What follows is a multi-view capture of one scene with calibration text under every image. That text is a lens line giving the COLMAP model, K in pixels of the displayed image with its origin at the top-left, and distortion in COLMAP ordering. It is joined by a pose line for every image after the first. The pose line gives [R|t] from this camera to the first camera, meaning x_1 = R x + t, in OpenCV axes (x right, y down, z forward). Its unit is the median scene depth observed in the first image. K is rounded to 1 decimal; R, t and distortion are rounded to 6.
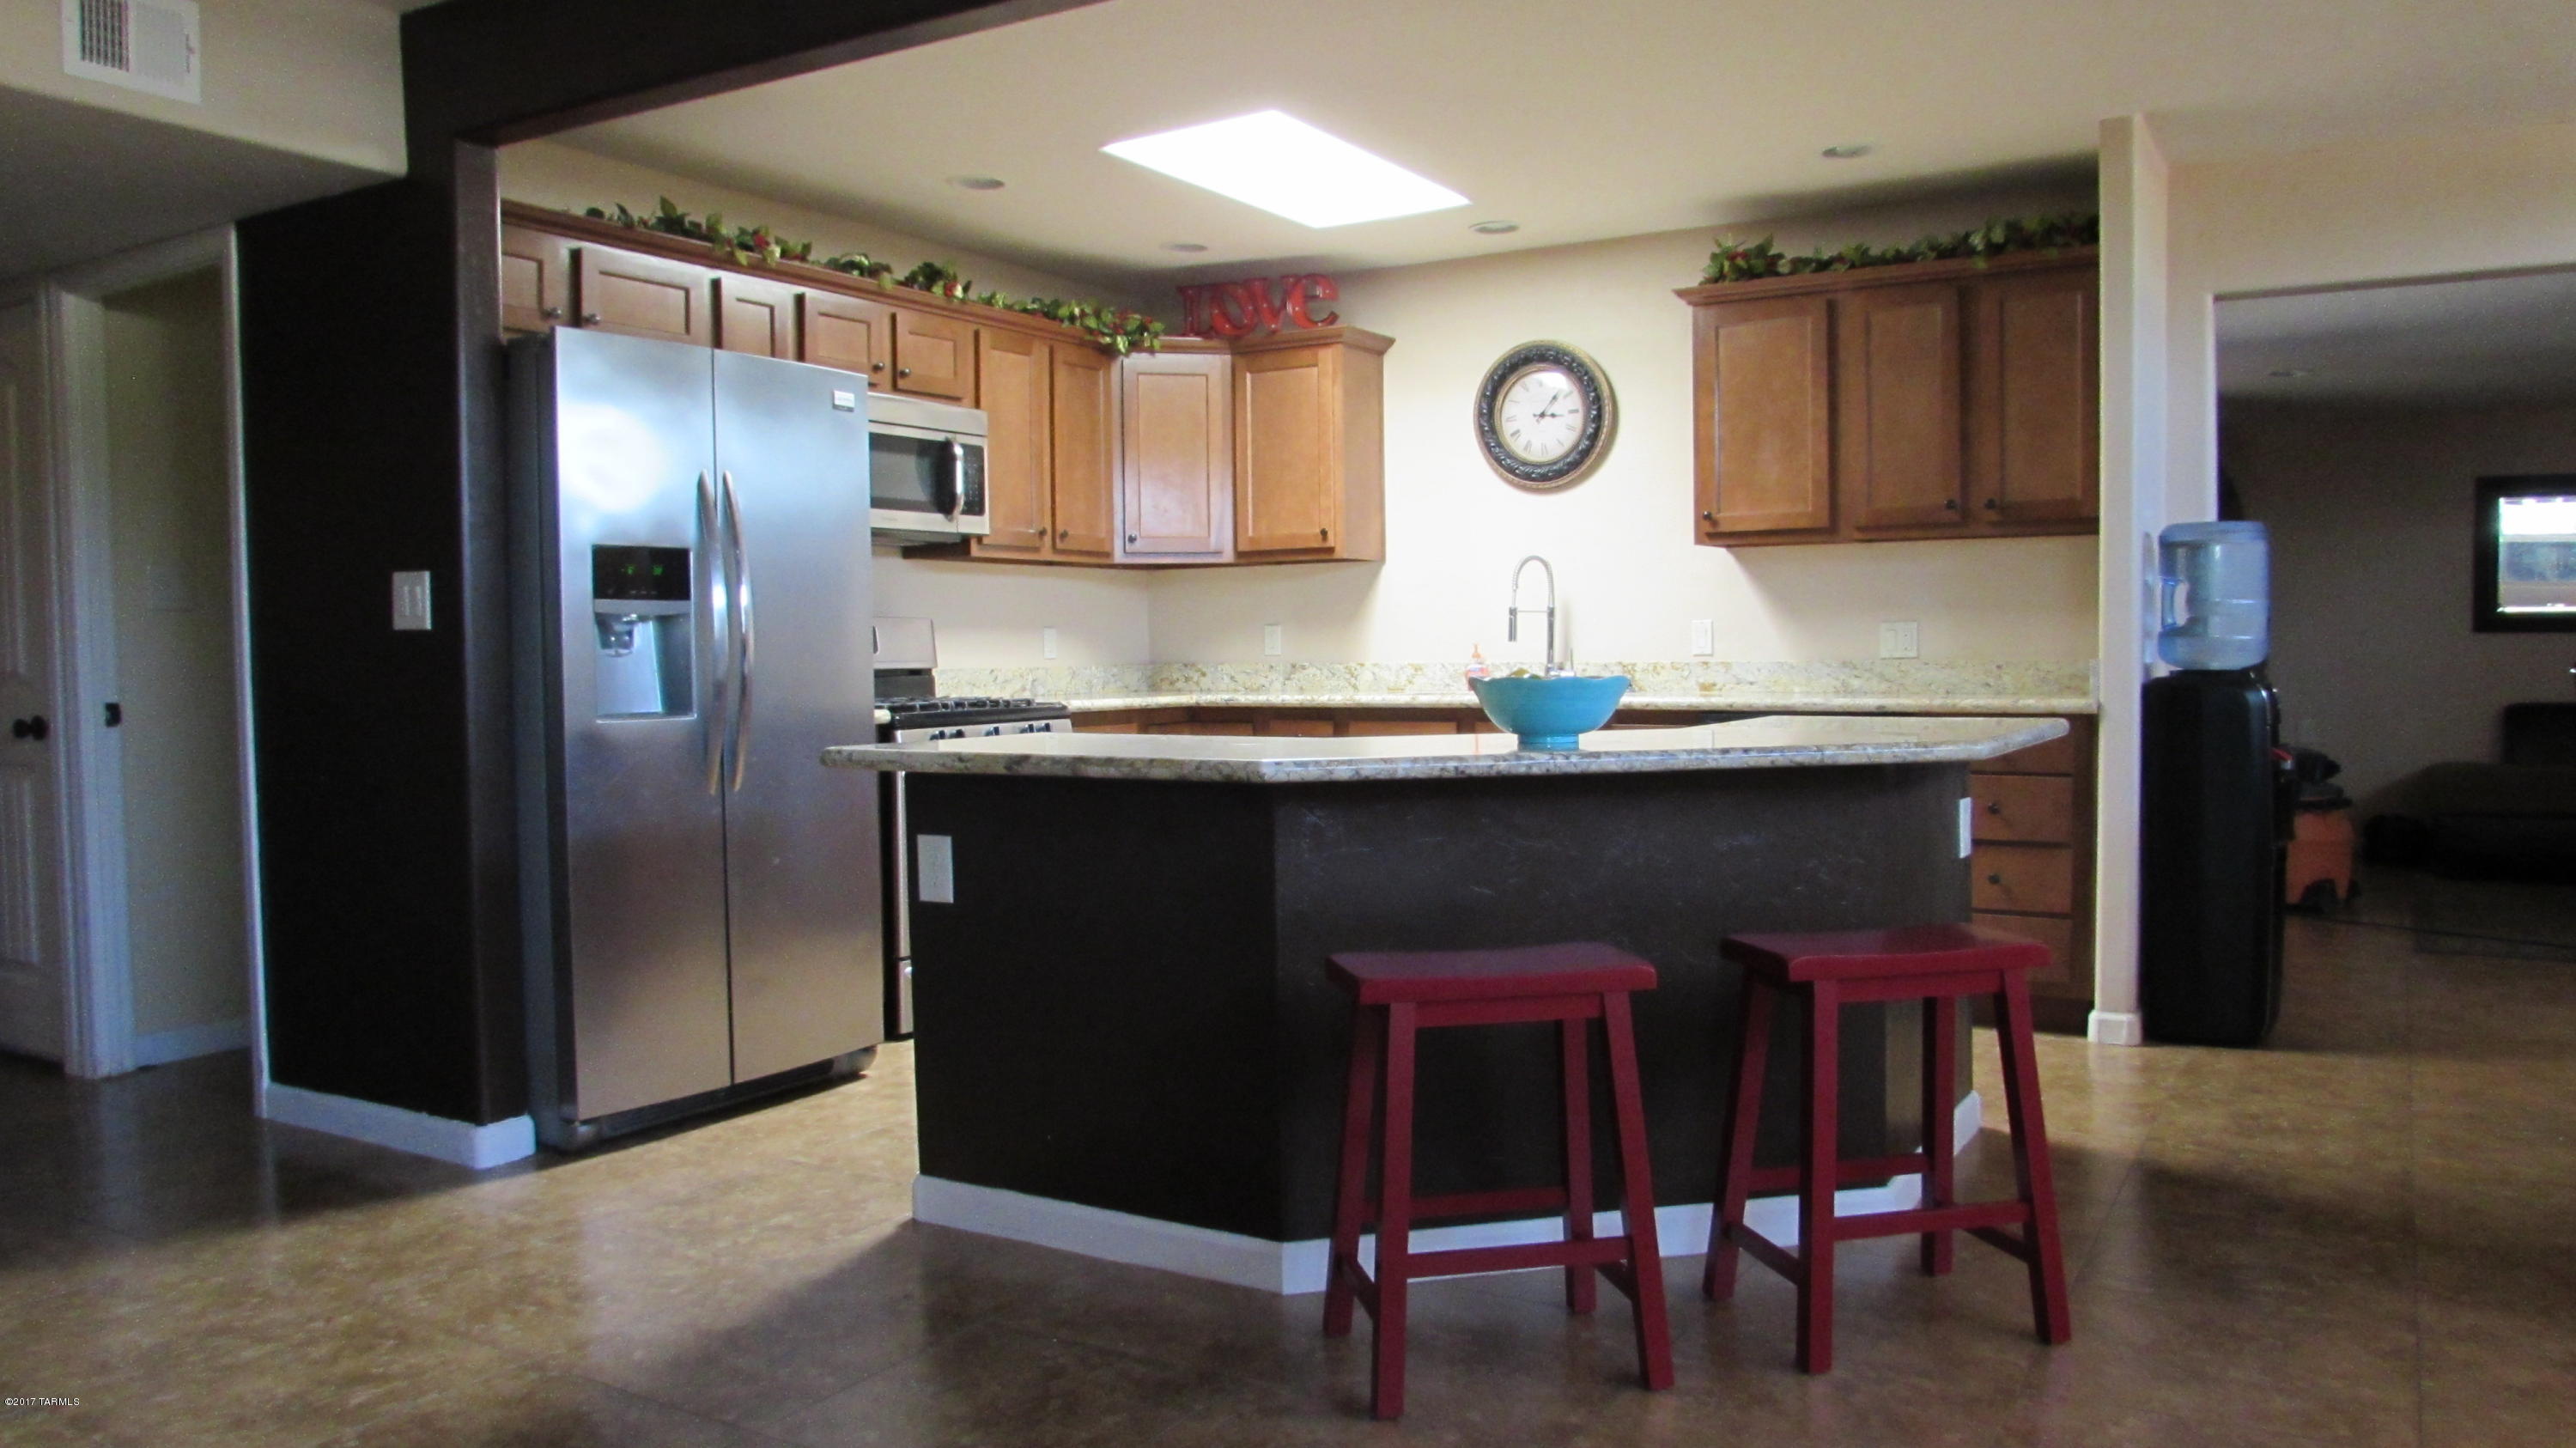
lens RADIAL K [[1849.3, 0, 1280.3], [0, 1849.3, 737.6], [0, 0, 1]] dist [-0.022490, 0.002560]
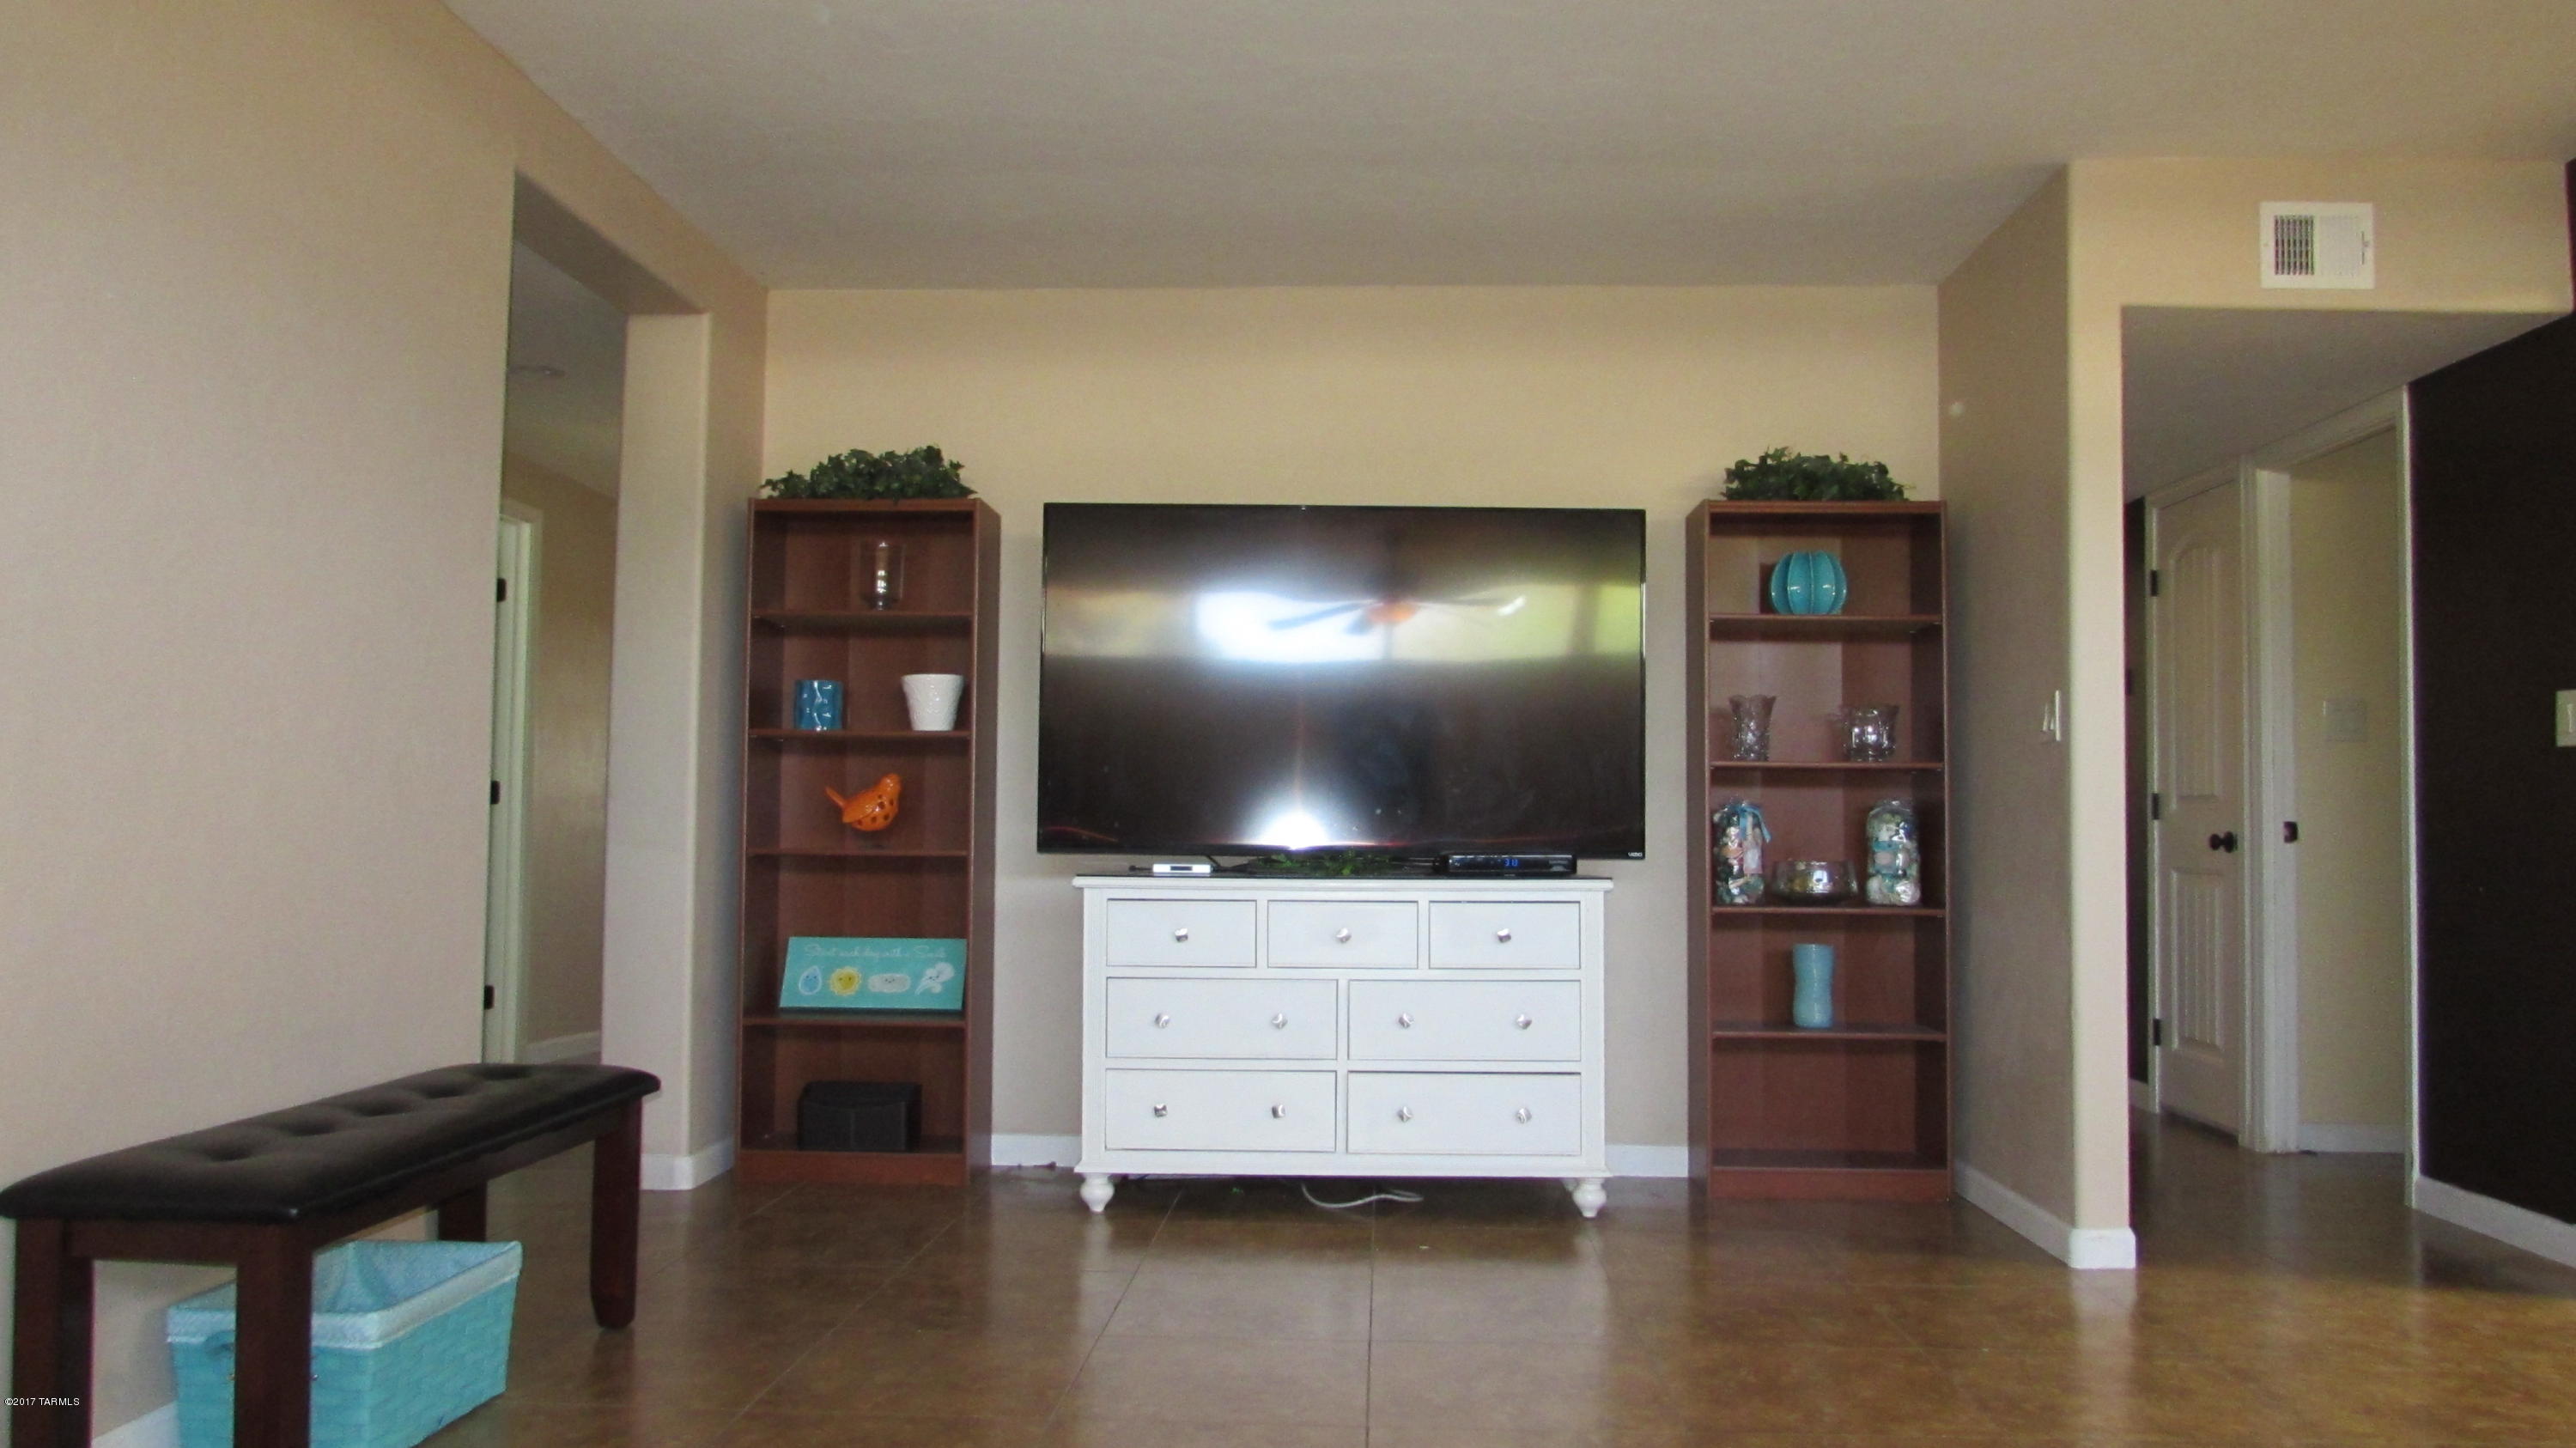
lens RADIAL K [[1849.3, 0, 1280.3], [0, 1849.3, 737.6], [0, 0, 1]] dist [-0.022490, 0.002560]
pose [[0.478196, -0.021923, -0.877980, 0.074397], [-0.062772, 0.996278, -0.059066, 0.040561], [0.876007, 0.083358, 0.475040, -0.109288]]
